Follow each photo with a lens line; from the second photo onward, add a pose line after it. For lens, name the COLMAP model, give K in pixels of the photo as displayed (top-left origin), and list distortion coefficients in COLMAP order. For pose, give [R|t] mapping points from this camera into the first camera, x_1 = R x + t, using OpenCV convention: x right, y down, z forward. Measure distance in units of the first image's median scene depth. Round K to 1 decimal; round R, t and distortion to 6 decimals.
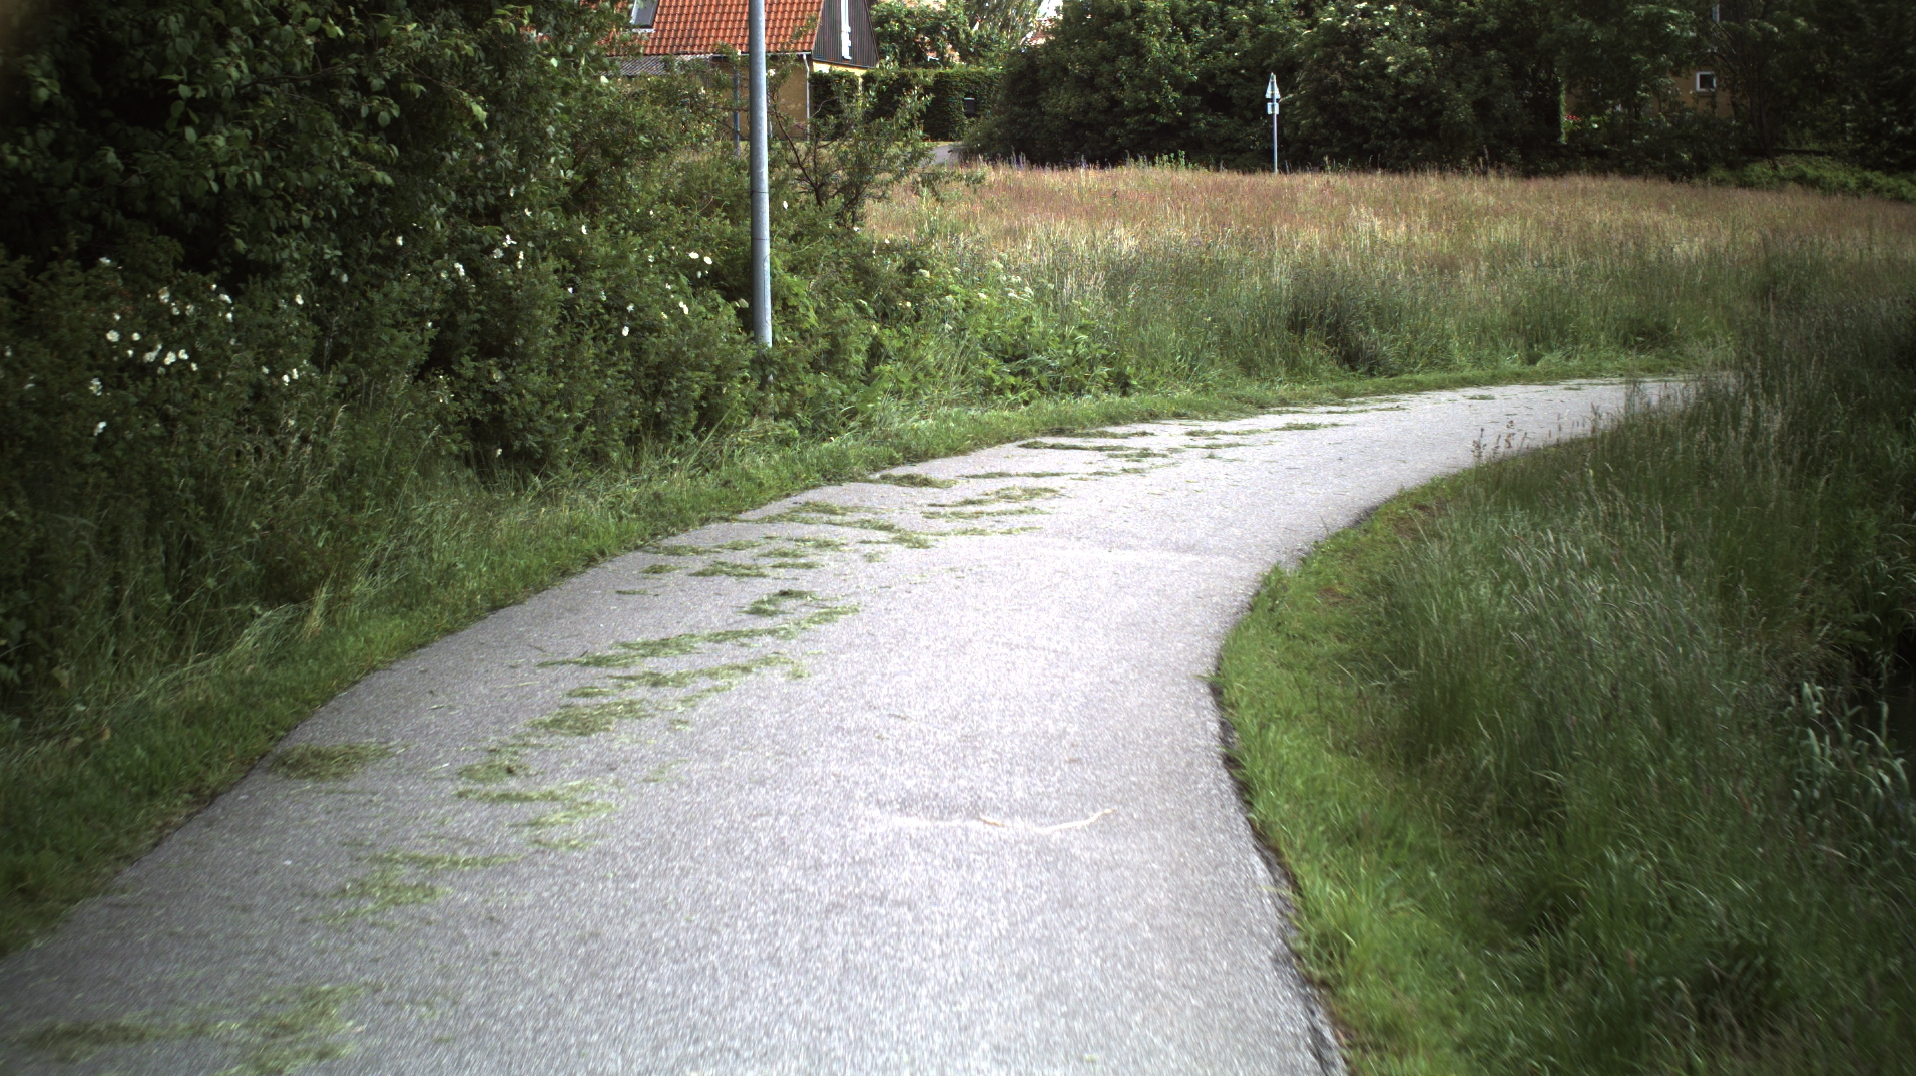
lens RADIAL K [[3235.9, 0, 966.6], [0, 3235.9, 549.0], [0, 0, 1]] dist [-0.268742, 0.000000]
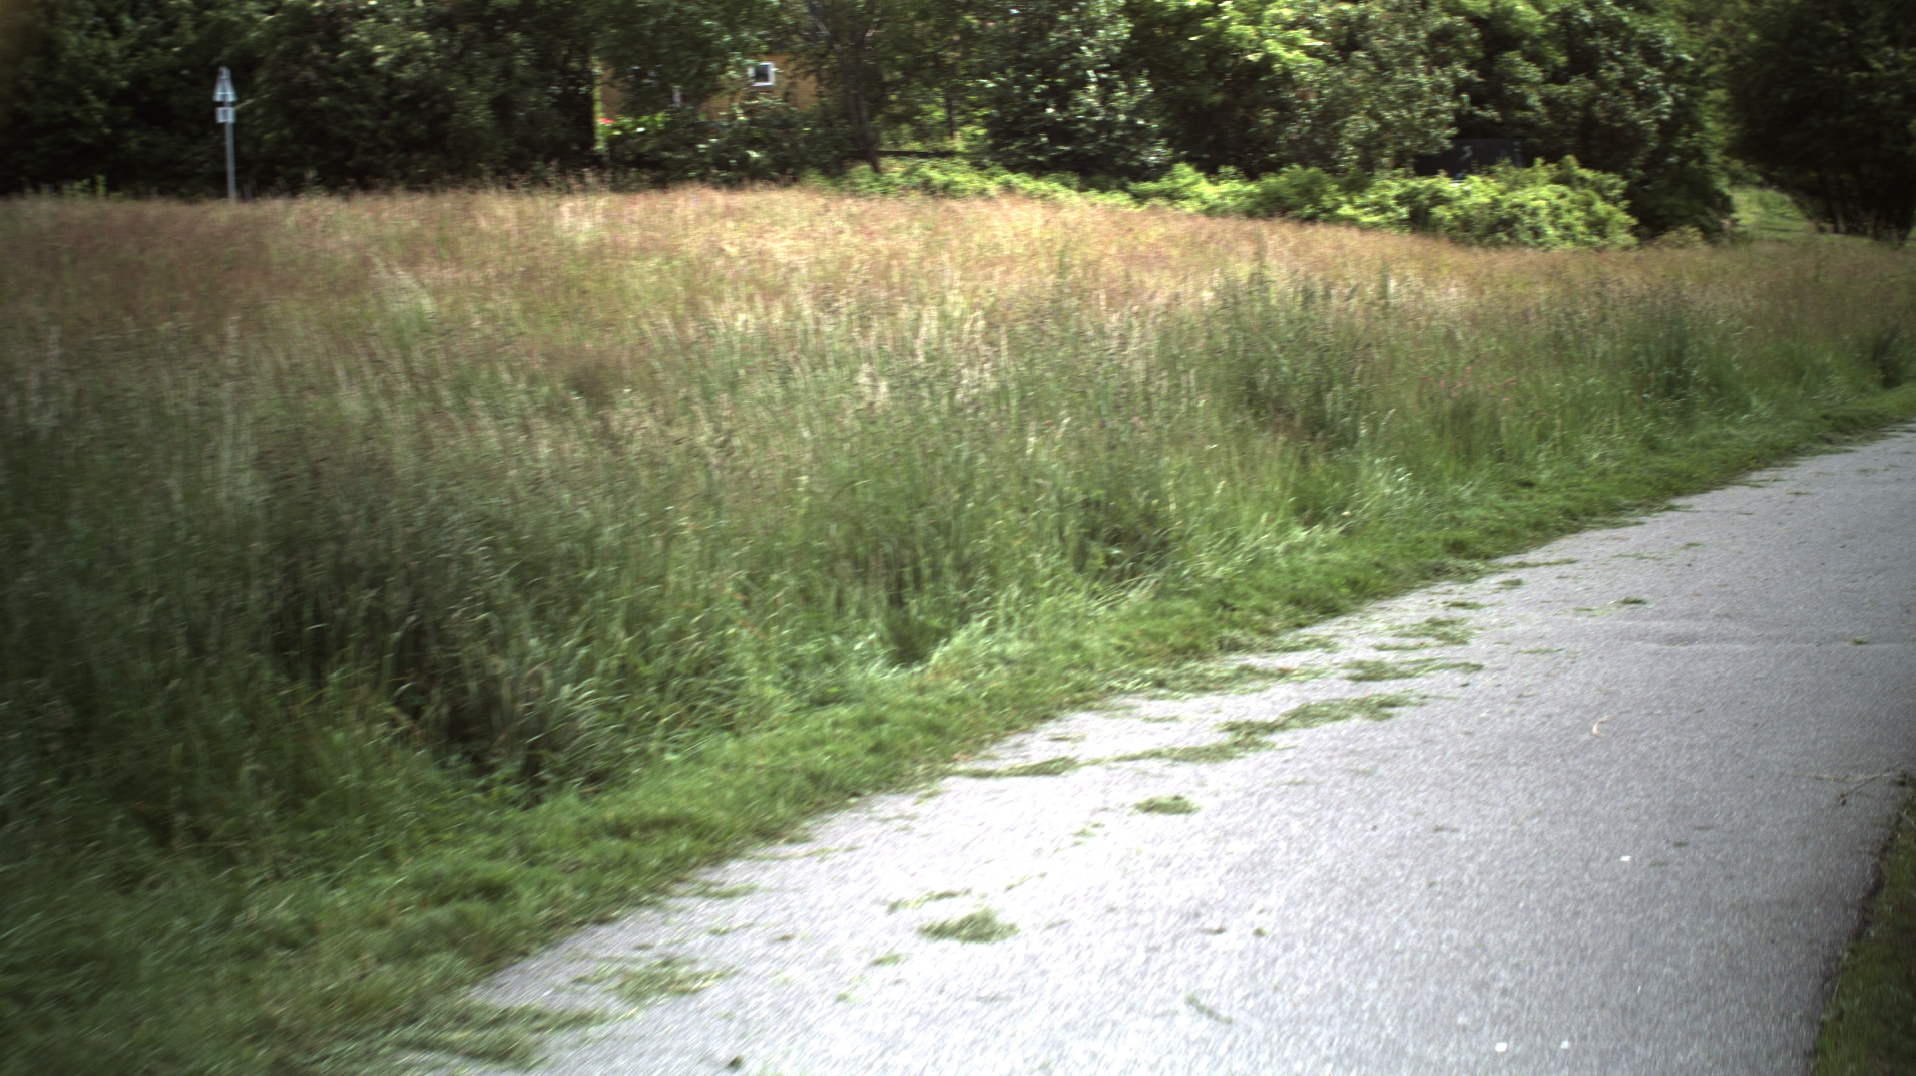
lens RADIAL K [[3235.9, 0, 972.0], [0, 3235.9, 540.0], [0, 0, 1]] dist [-0.268742, 0.000000]
pose [[0.948544, -0.049781, 0.312707, 0.081043], [0.053335, 0.998573, -0.002816, -0.092022], [-0.312121, 0.019350, 0.949845, 0.820845]]
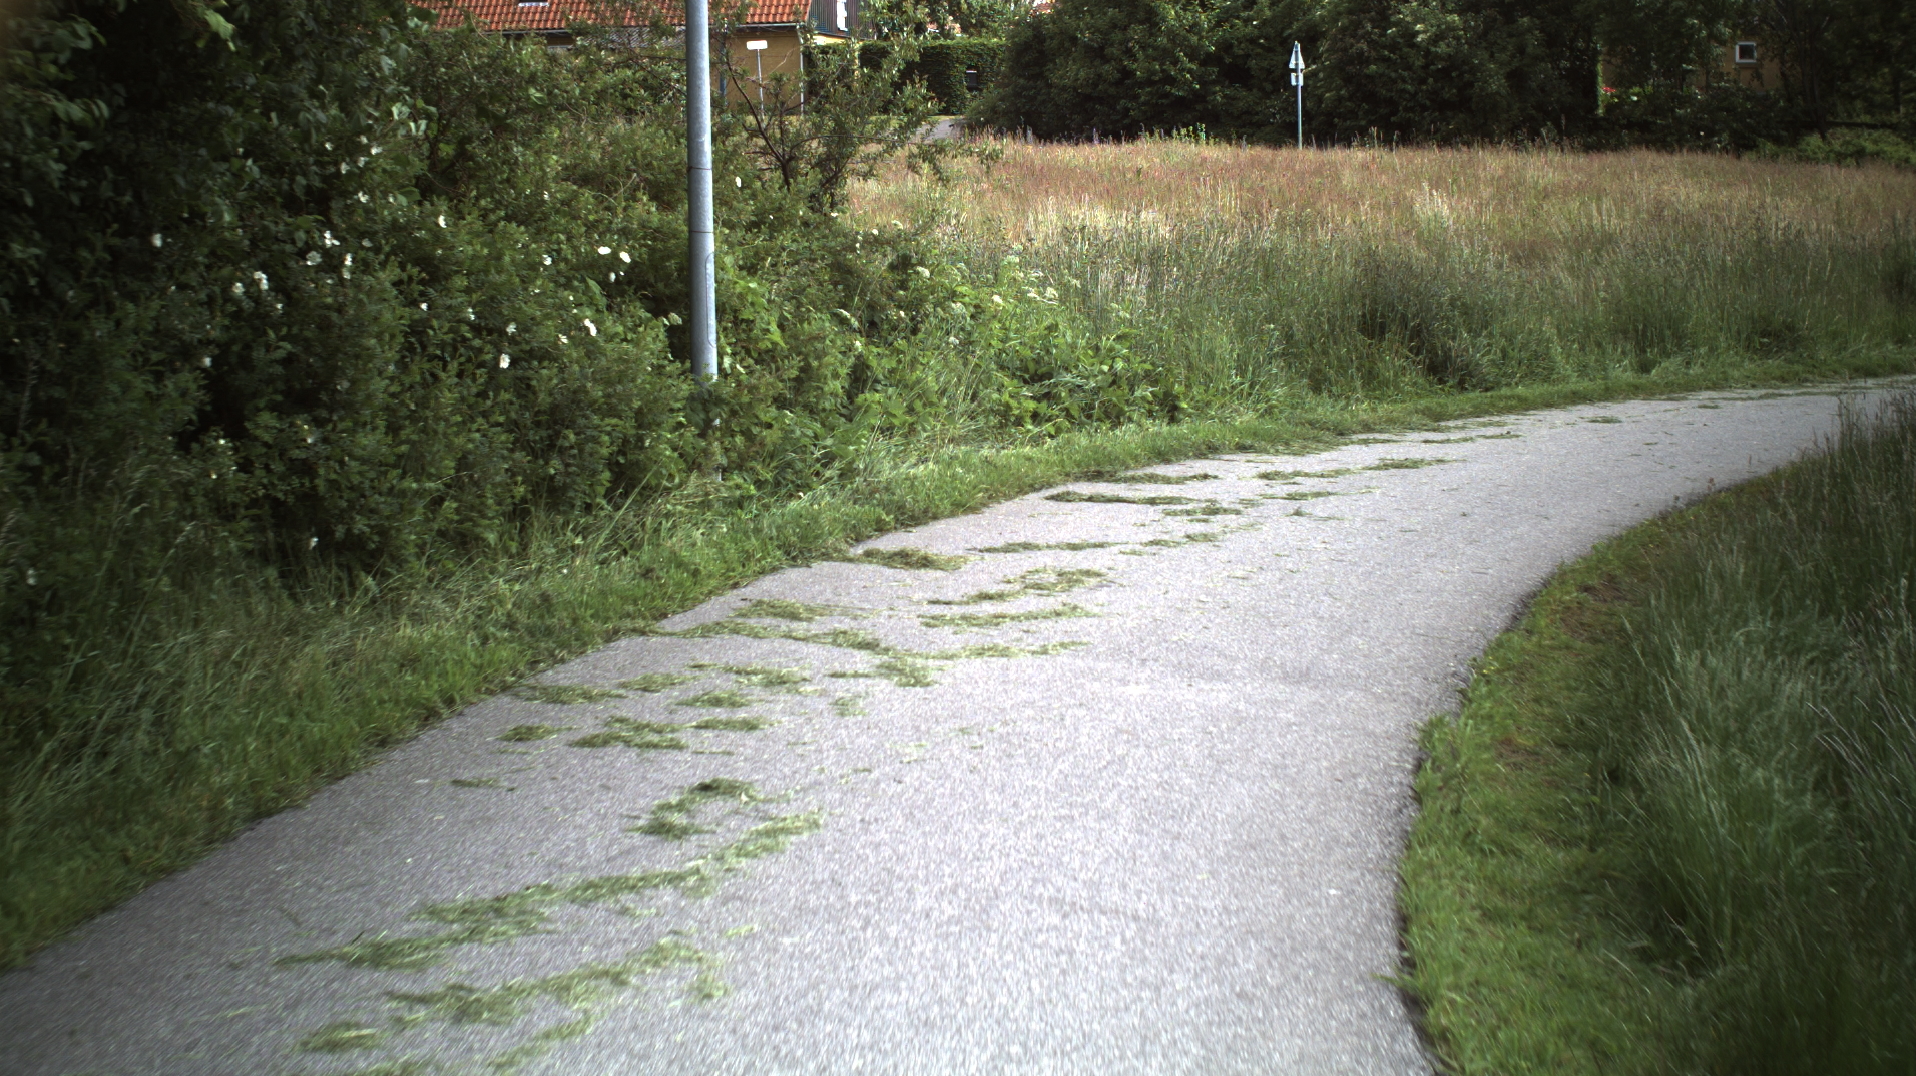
lens RADIAL K [[3235.9, 0, 958.2], [0, 3235.9, 525.7], [0, 0, 1]] dist [-0.268742, 0.000000]
pose [[0.999993, -0.002282, -0.002960, -0.002315], [0.002281, 0.999997, -0.000435, -0.022798], [0.002961, 0.000428, 0.999996, 0.210176]]
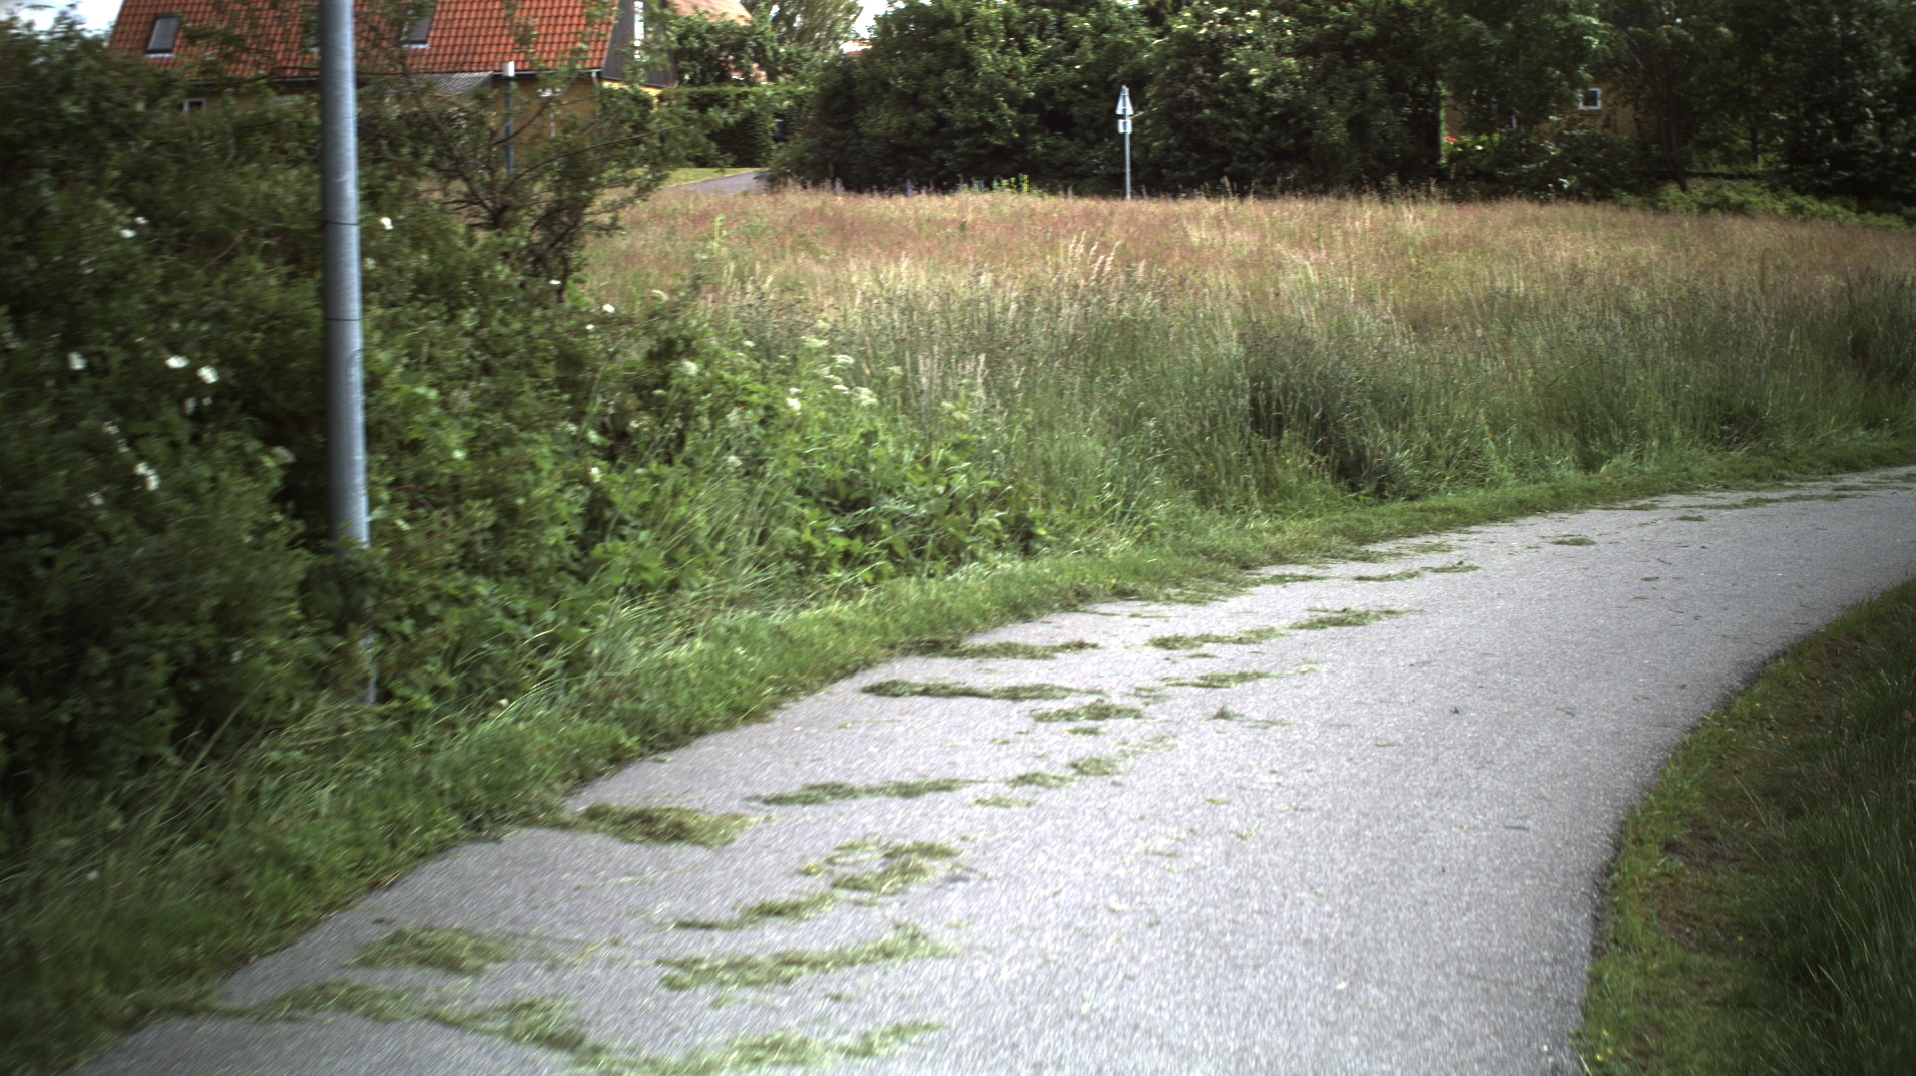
lens RADIAL K [[3235.9, 0, 958.6], [0, 3235.9, 529.3], [0, 0, 1]] dist [-0.268742, 0.000000]
pose [[0.998409, -0.006221, 0.056036, 0.001771], [0.007114, 0.999851, -0.015739, -0.045714], [-0.055930, 0.016113, 0.998305, 0.417398]]
